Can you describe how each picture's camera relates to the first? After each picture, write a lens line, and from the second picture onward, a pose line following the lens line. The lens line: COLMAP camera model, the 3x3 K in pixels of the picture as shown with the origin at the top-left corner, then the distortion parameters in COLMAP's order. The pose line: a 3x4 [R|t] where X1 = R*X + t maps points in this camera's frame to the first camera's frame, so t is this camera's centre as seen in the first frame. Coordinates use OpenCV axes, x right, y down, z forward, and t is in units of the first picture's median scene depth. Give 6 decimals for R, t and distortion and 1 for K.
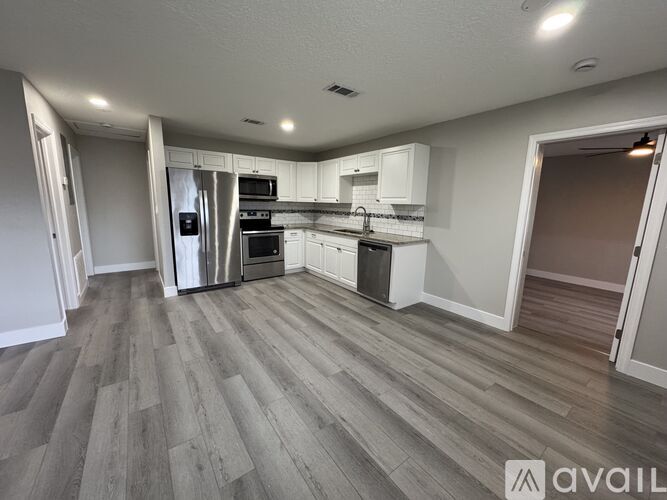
lens RADIAL K [[266.5, 0, 332.9], [0, 266.5, 249.5], [0, 0, 1]] dist [-0.002187, -0.000129]
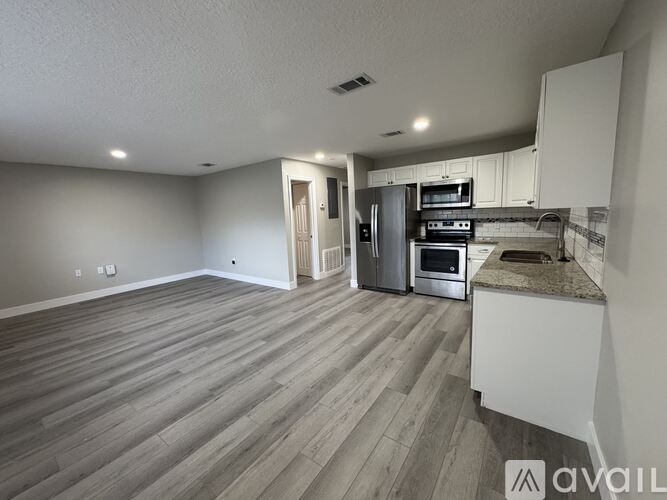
lens RADIAL K [[266.5, 0, 332.5], [0, 266.5, 248.0], [0, 0, 1]] dist [-0.002187, -0.000129]
pose [[0.298705, 0.090854, -0.950011, 0.641431], [-0.116289, 0.991505, 0.058258, -0.087253], [0.947234, 0.093074, 0.306733, 0.530359]]
